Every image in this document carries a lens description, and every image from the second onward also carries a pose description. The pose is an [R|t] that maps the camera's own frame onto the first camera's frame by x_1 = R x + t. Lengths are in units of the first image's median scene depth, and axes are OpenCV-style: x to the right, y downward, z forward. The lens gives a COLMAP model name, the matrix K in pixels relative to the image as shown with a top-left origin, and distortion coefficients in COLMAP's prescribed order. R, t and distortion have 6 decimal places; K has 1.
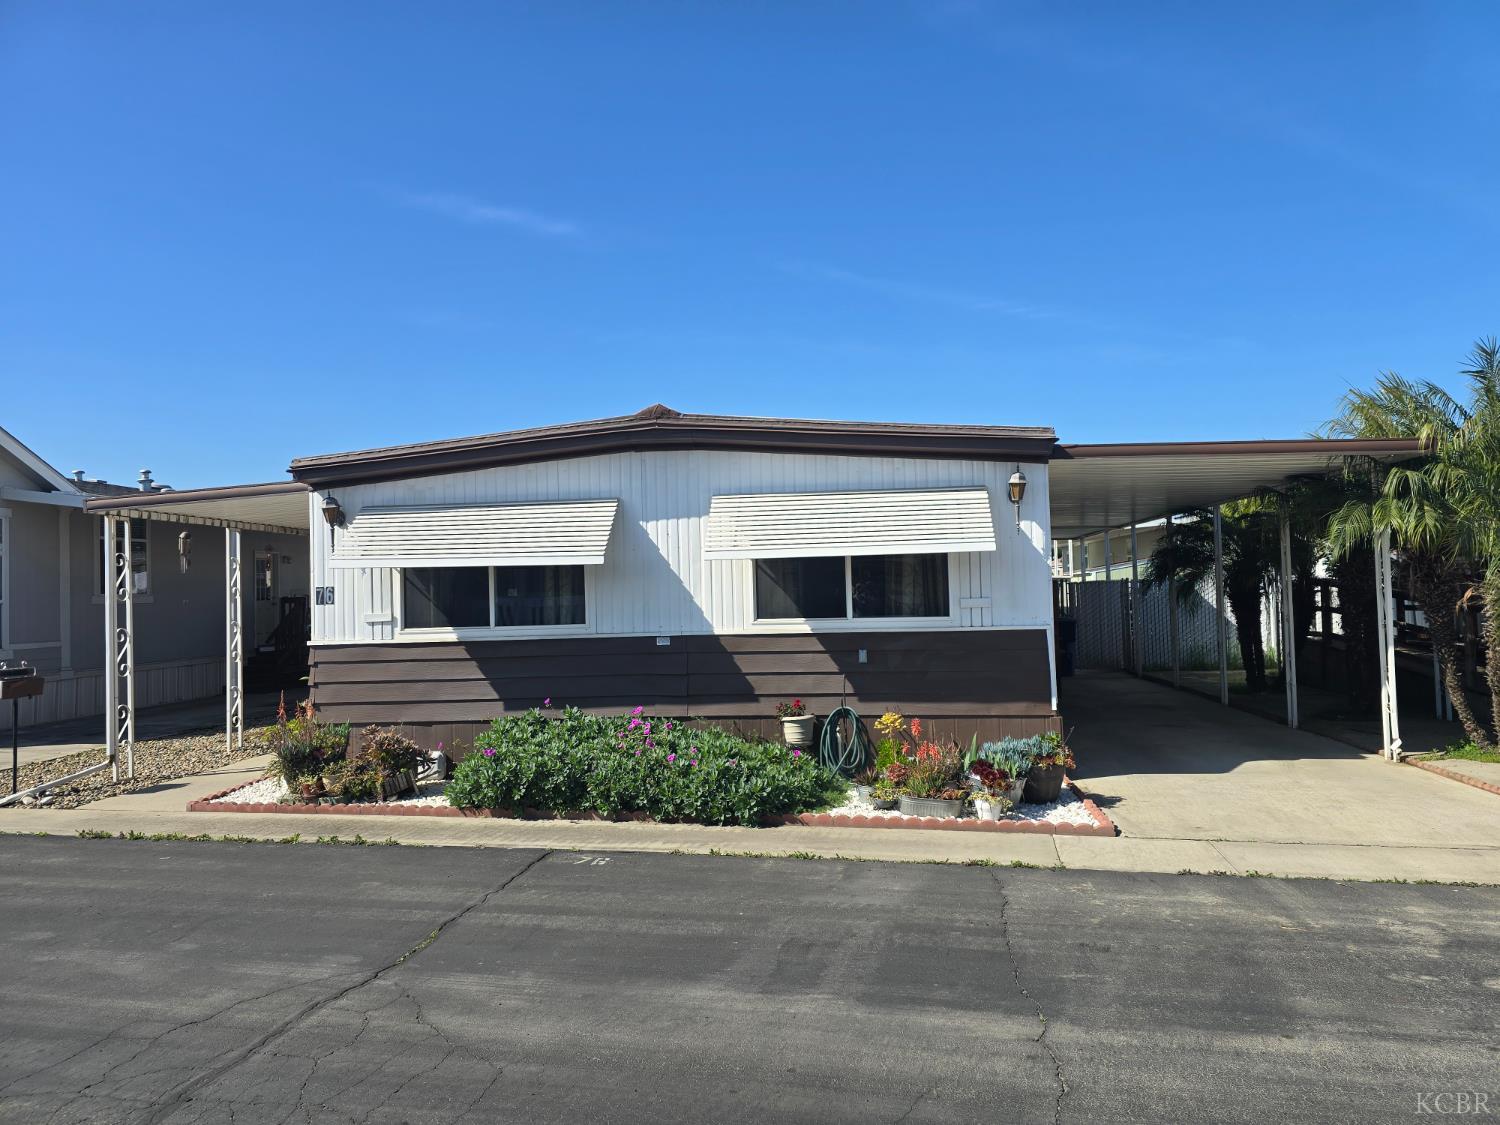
lens RADIAL K [[1011.7, 0, 743.4], [0, 1011.7, 567.0], [0, 0, 1]] dist [0.060379, -0.062593]
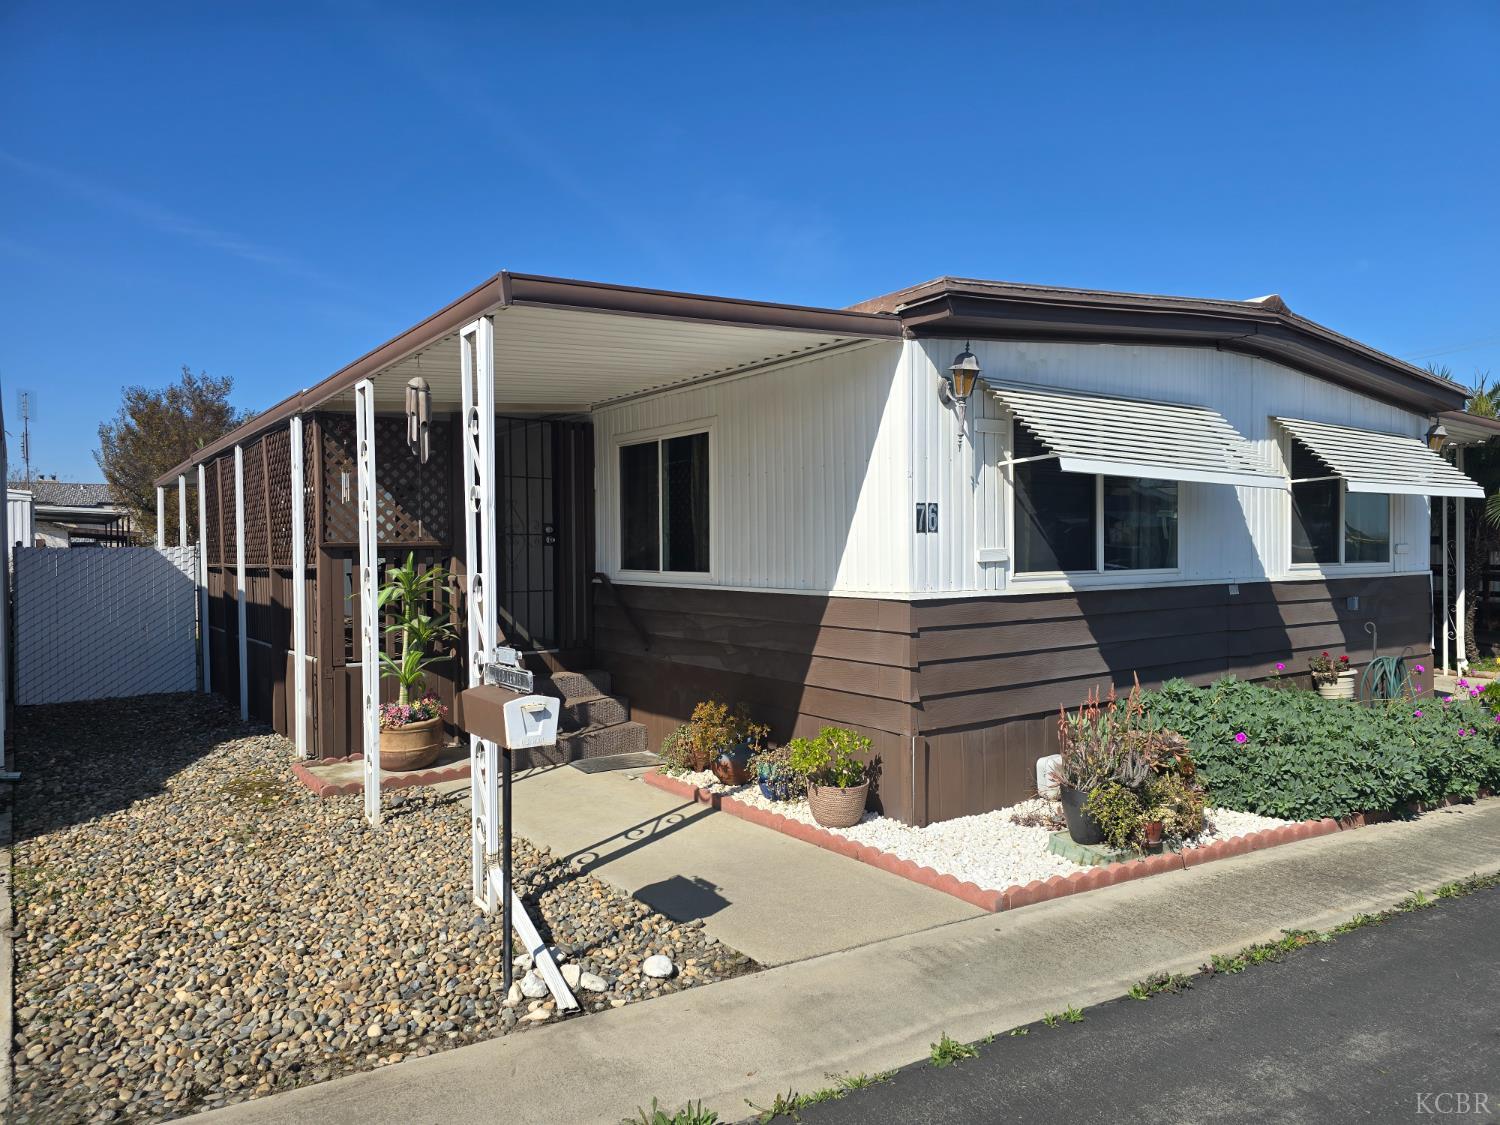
lens RADIAL K [[1011.7, 0, 743.4], [0, 1011.7, 567.0], [0, 0, 1]] dist [0.060379, -0.062593]
pose [[0.745412, 0.008845, 0.666546, -0.899356], [-0.022833, 0.999664, 0.012268, 0.053011], [-0.666213, -0.024364, 0.745363, 0.637913]]
